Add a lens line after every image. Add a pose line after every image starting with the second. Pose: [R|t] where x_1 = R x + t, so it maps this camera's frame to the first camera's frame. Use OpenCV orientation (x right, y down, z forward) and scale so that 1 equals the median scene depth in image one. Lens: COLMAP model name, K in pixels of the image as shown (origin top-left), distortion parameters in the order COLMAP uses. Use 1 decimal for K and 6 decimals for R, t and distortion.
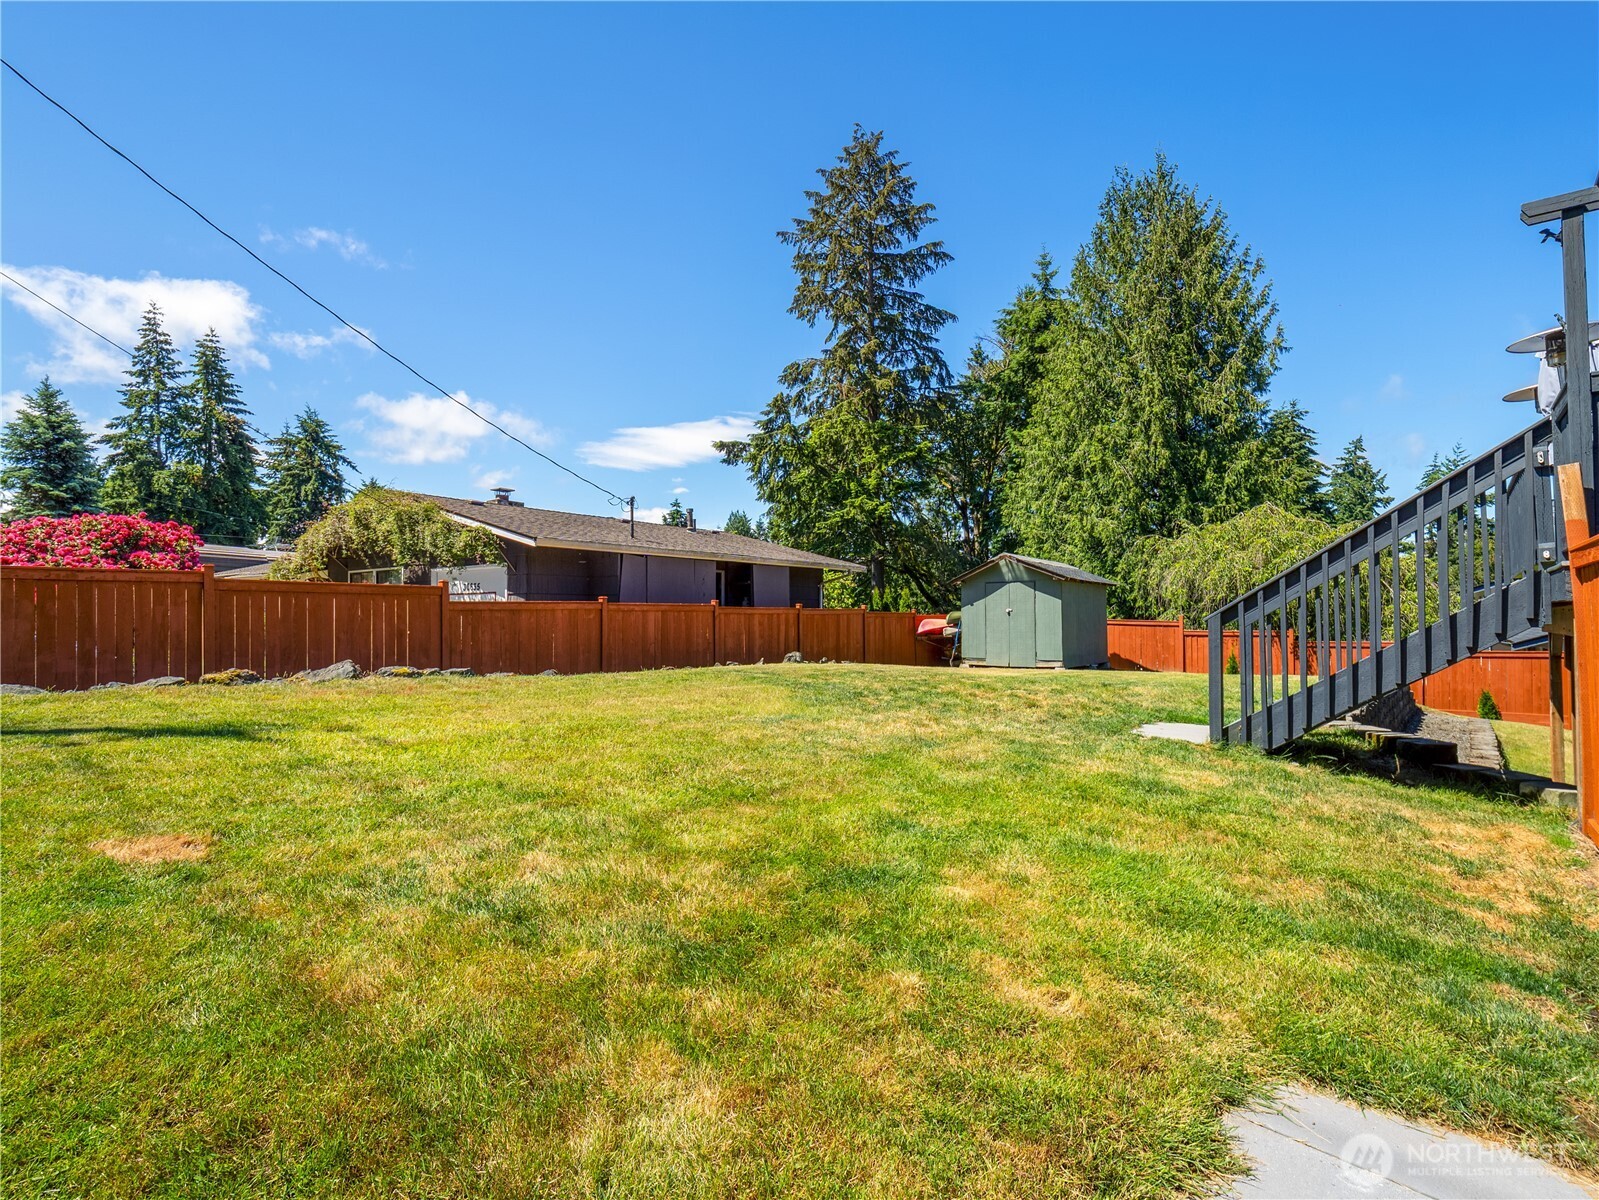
lens RADIAL K [[751.8, 0, 799.5], [0, 751.8, 600.0], [0, 0, 1]] dist [0.010720, 0.000481]
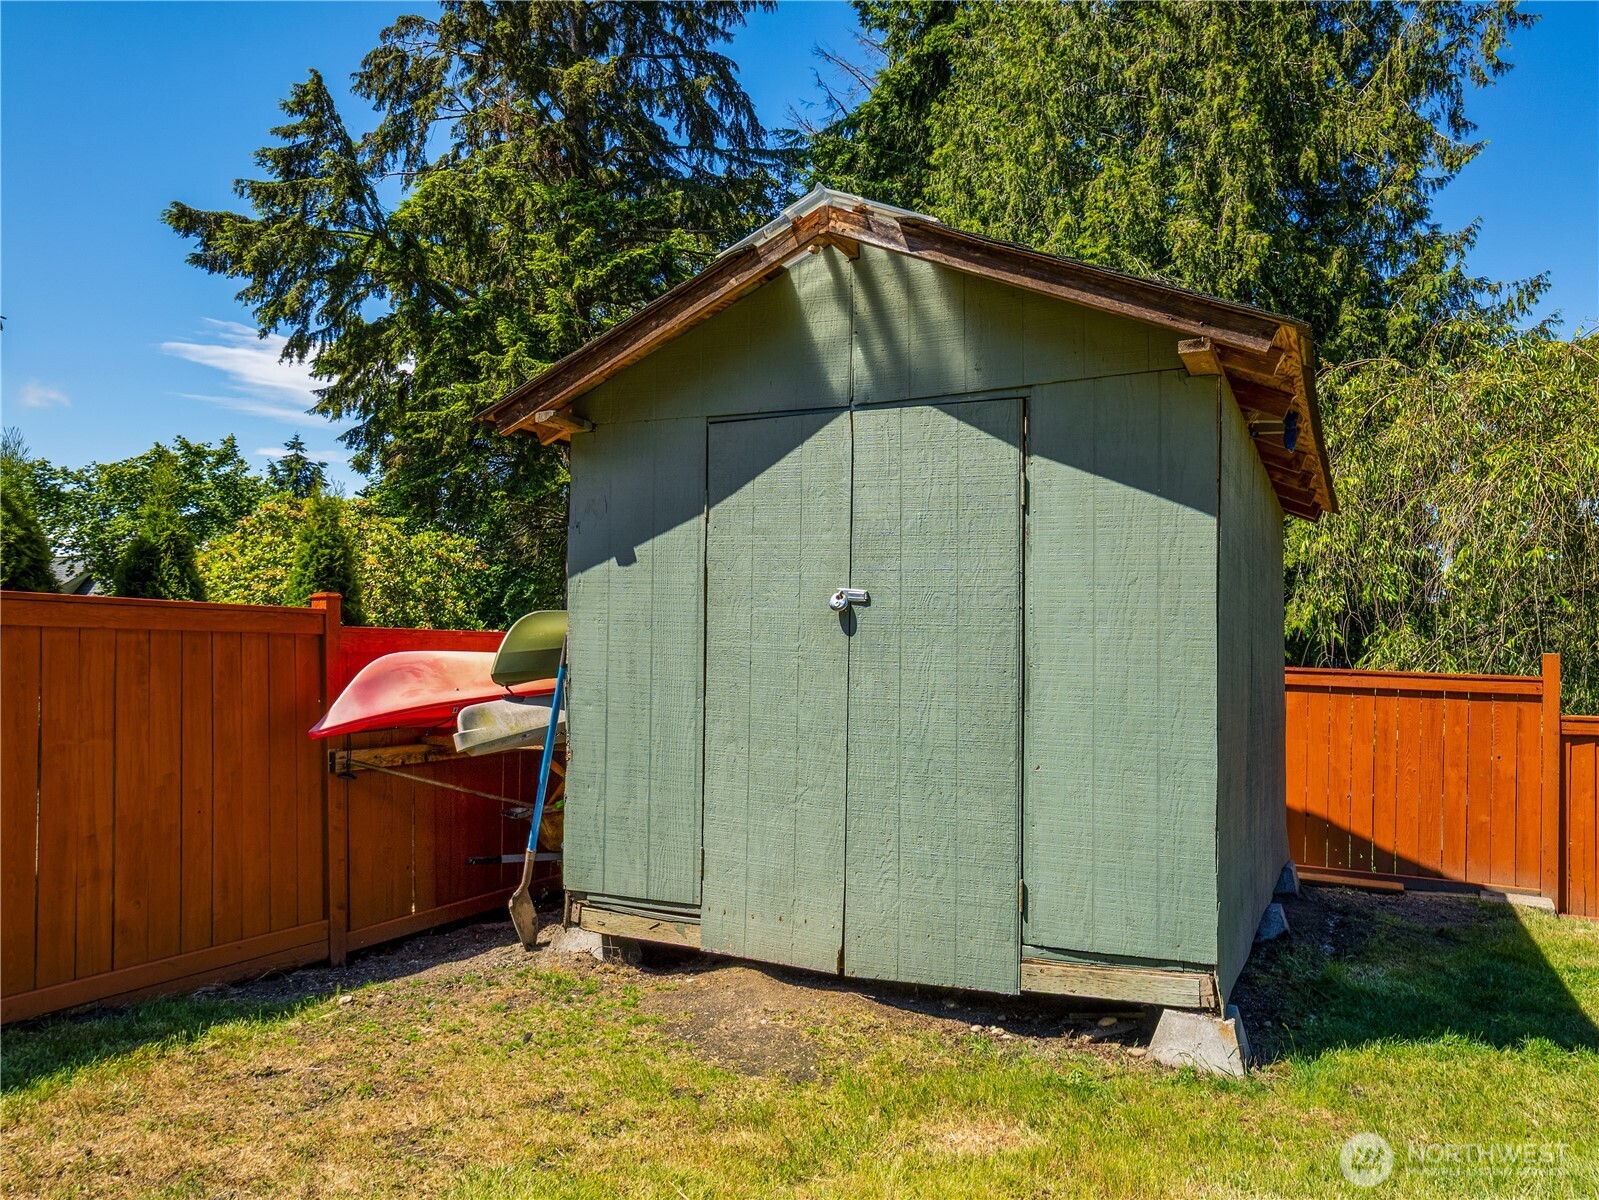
lens RADIAL K [[1202.6, 0, 792.4], [0, 1202.6, 638.9], [0, 0, 1]] dist [-0.052782, 0.001148]
pose [[0.979175, 0.018020, 0.202215, 0.088107], [-0.019836, 0.999779, 0.006961, 0.008360], [-0.202045, -0.010827, 0.979316, 0.308430]]
